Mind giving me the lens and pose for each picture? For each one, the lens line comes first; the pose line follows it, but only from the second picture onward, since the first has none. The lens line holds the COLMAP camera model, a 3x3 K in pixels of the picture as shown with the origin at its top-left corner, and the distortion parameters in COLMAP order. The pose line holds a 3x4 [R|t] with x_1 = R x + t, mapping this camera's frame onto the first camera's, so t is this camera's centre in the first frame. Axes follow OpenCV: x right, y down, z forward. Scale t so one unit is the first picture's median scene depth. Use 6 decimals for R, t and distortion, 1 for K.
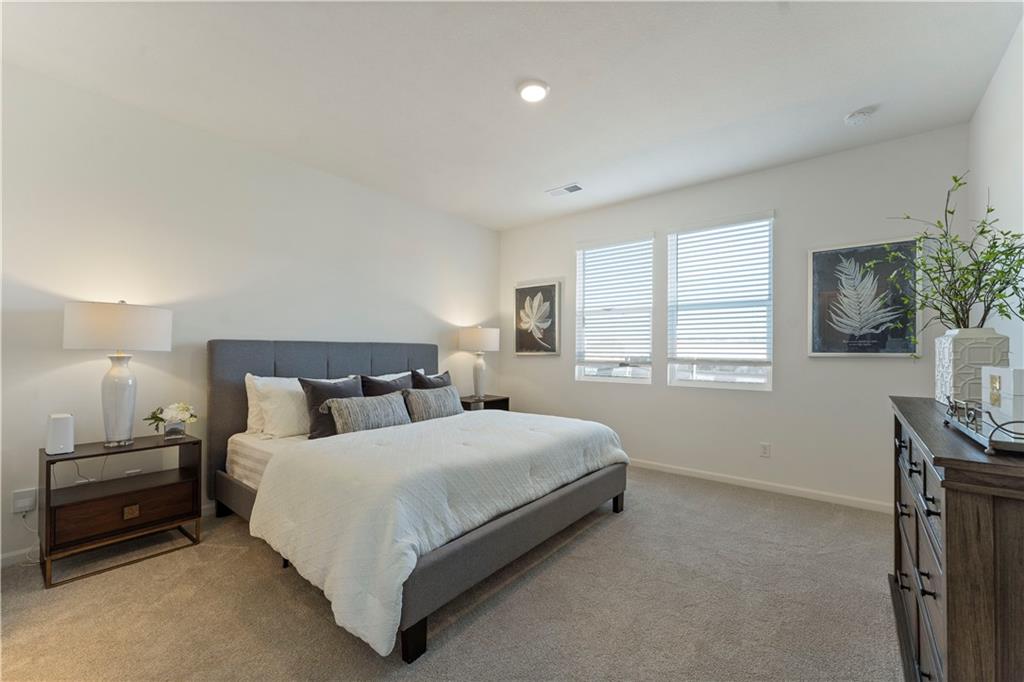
lens RADIAL K [[420.7, 0, 516.0], [0, 420.7, 347.6], [0, 0, 1]] dist [0.004297, 0.000523]
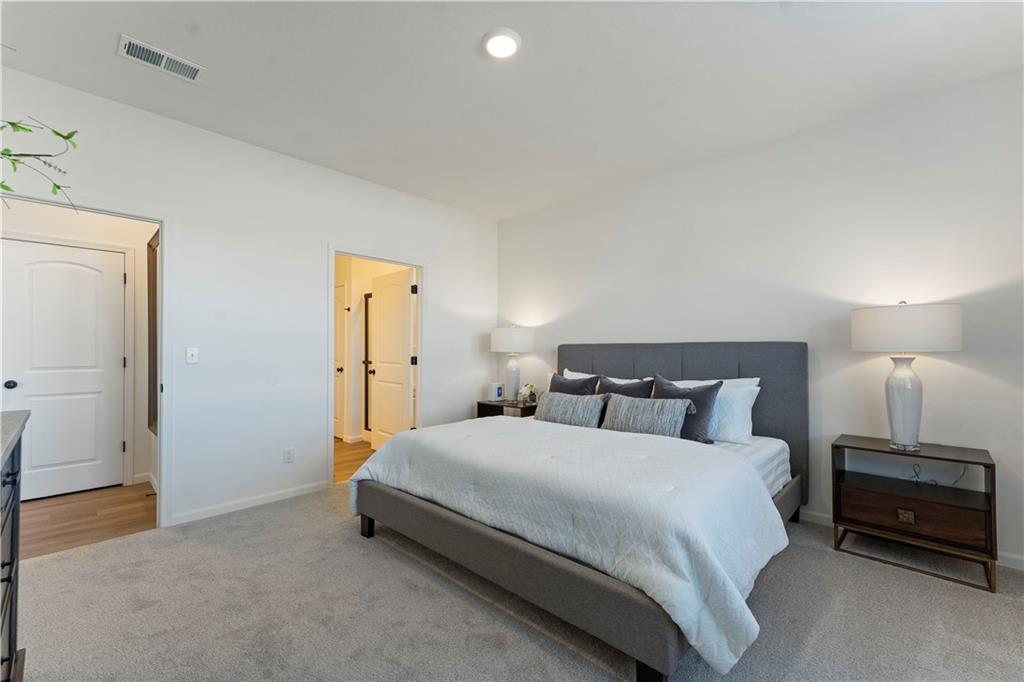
lens RADIAL K [[420.7, 0, 516.0], [0, 420.7, 347.6], [0, 0, 1]] dist [0.004297, 0.000523]
pose [[-0.071983, -0.009823, -0.997358, 0.747322], [0.006995, 0.999922, -0.010353, 0.004213], [0.997381, -0.007722, -0.071908, 0.922300]]
